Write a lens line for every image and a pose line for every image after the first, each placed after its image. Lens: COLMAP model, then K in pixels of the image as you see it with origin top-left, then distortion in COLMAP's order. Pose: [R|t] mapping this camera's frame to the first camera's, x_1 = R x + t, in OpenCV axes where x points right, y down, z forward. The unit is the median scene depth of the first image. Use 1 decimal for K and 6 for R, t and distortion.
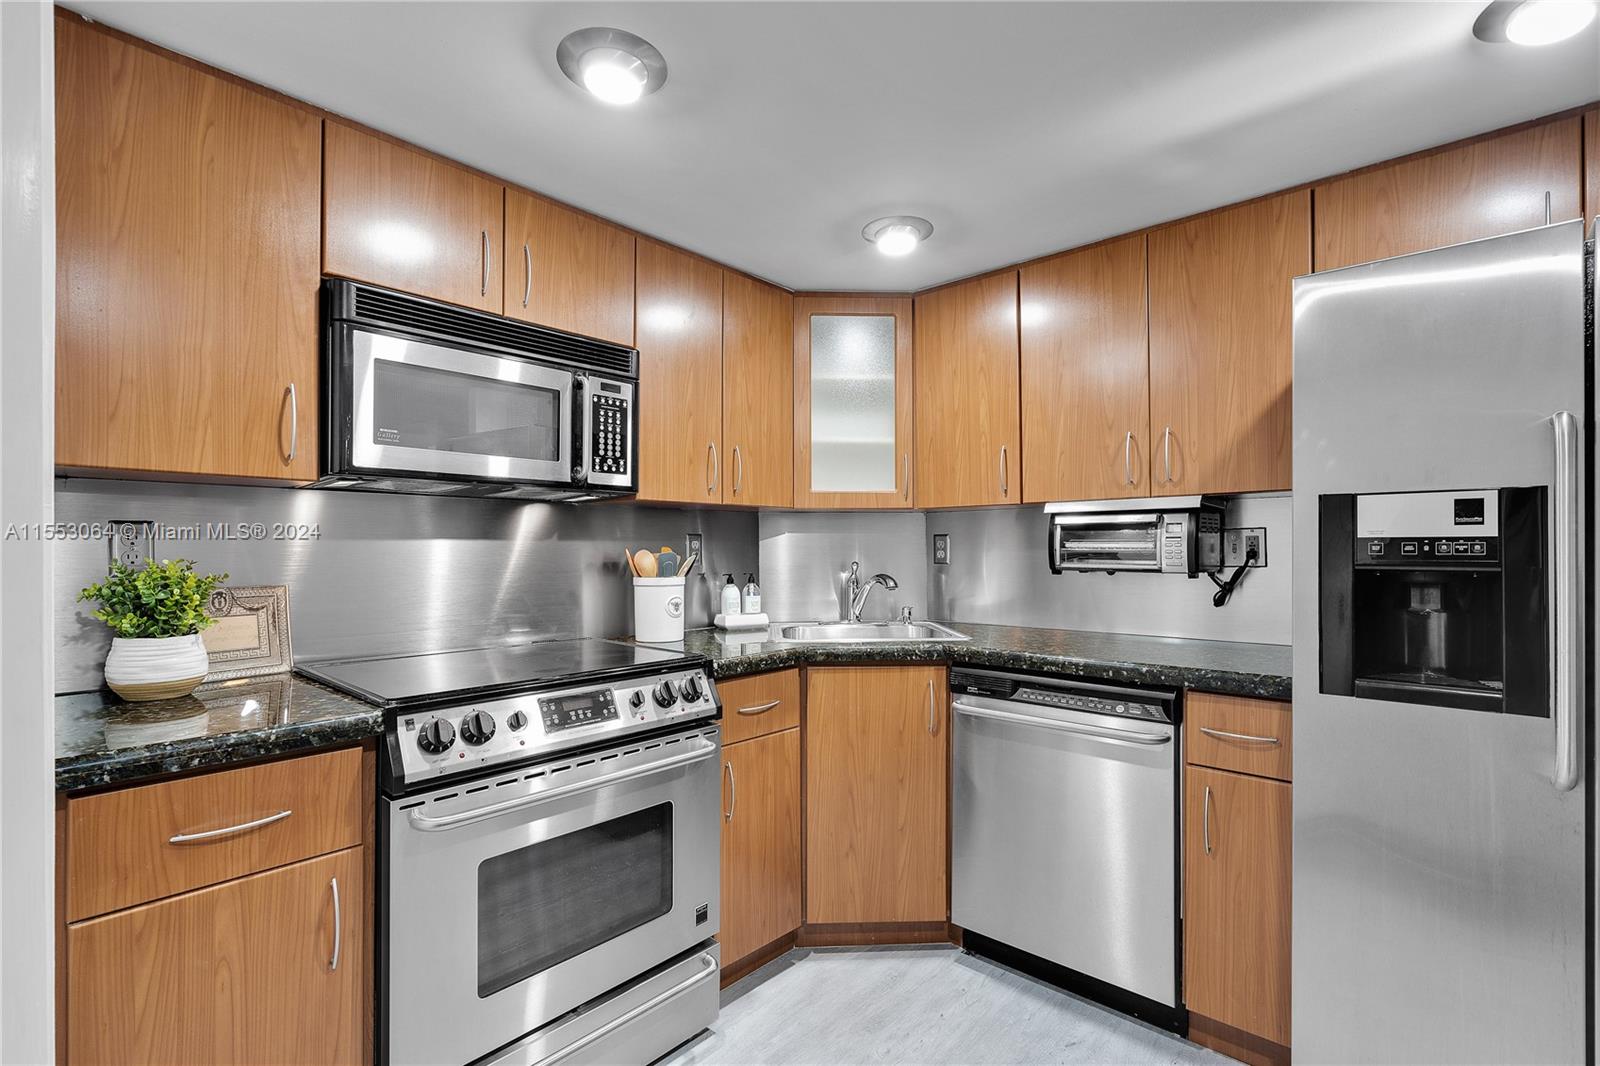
lens RADIAL K [[737.7, 0, 799.9], [0, 737.7, 548.0], [0, 0, 1]] dist [-0.000444, 0.000899]
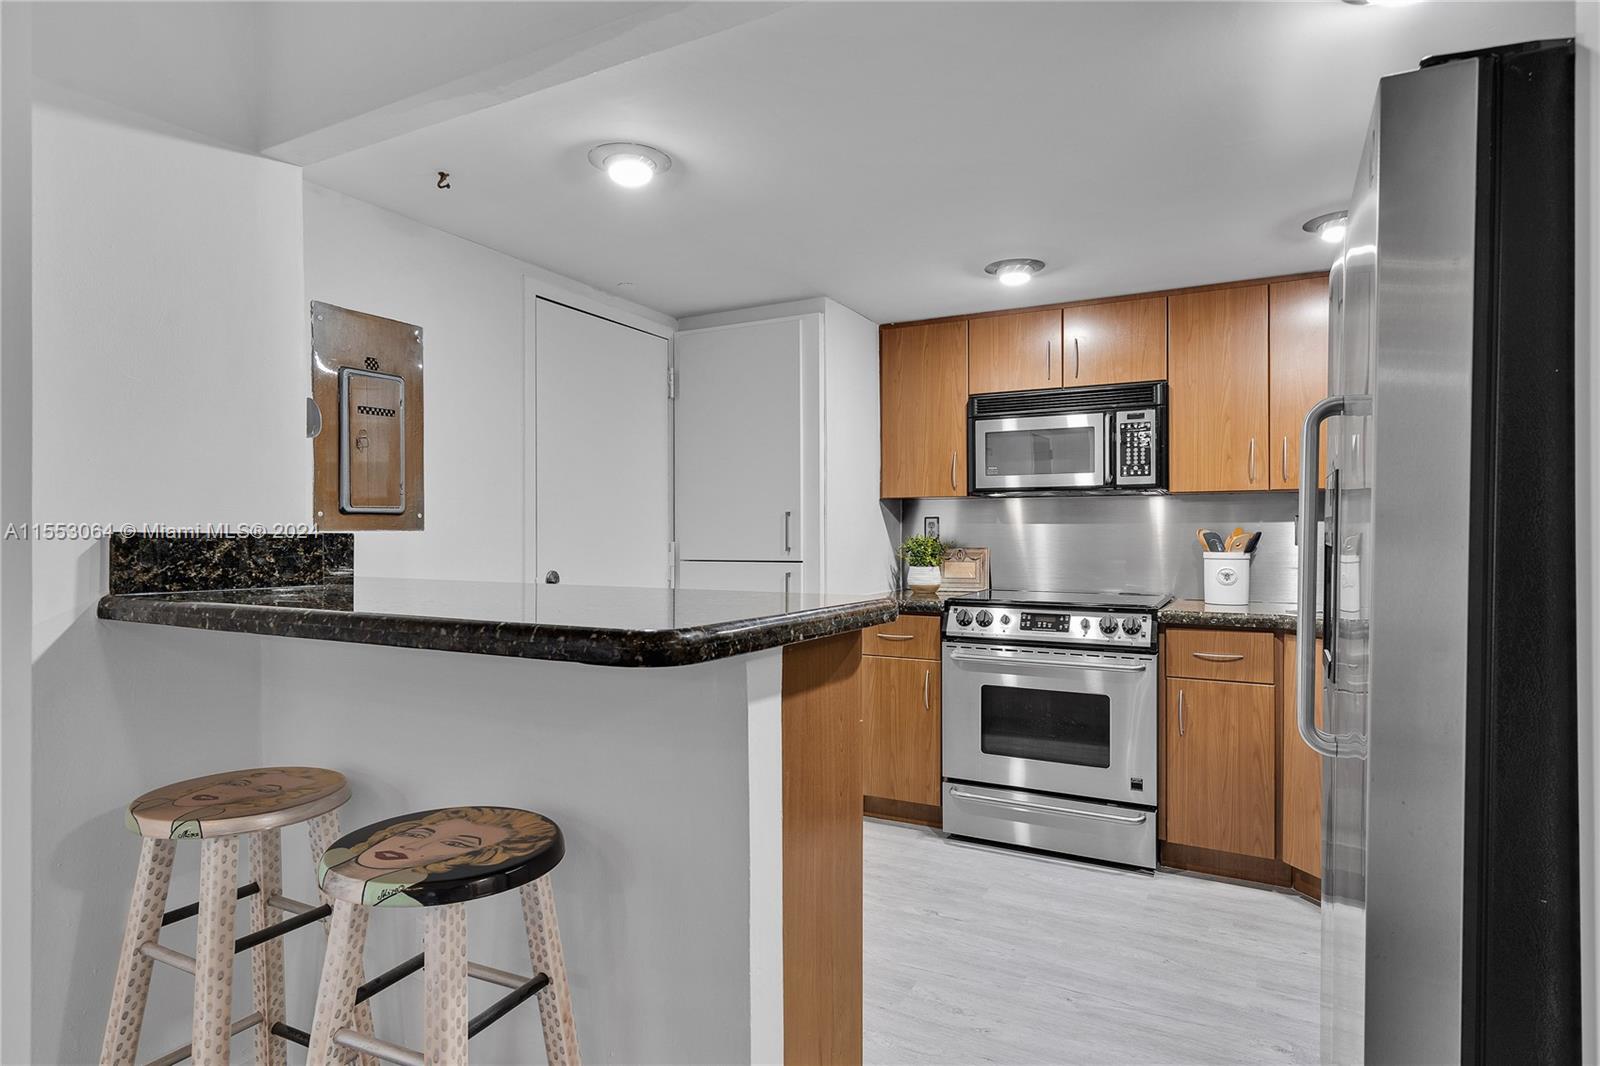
lens RADIAL K [[895.9, 0, 749.0], [0, 895.9, 530.6], [0, 0, 1]] dist [0.000279, 0.000442]
pose [[0.203771, 0.000258, -0.979018, 1.302020], [0.000032, 1.000000, 0.000270, 0.003371], [0.979018, -0.000087, 0.203771, -0.084479]]
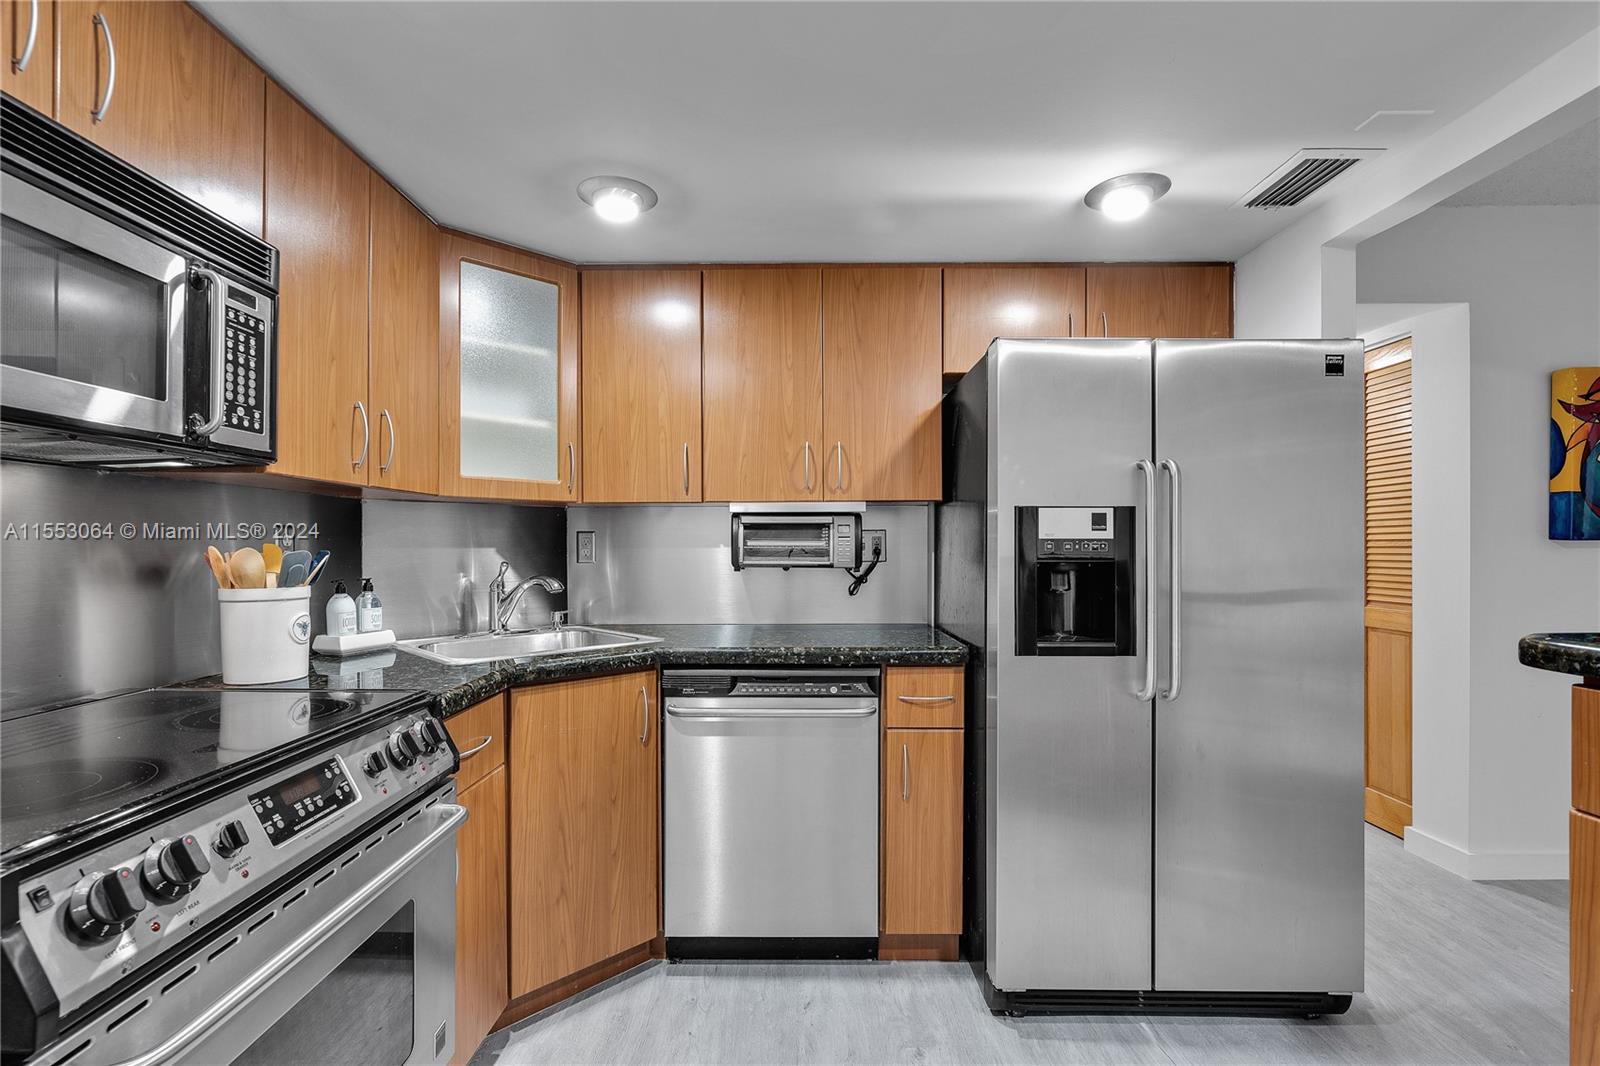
lens RADIAL K [[726.6, 0, 794.8], [0, 726.6, 551.4], [0, 0, 1]] dist [-0.003706, 0.001132]
pose [[0.746921, -0.002992, 0.664906, -0.322512], [-0.001668, 0.999978, 0.006373, 0.001026], [-0.664910, -0.005870, 0.746900, 0.203765]]
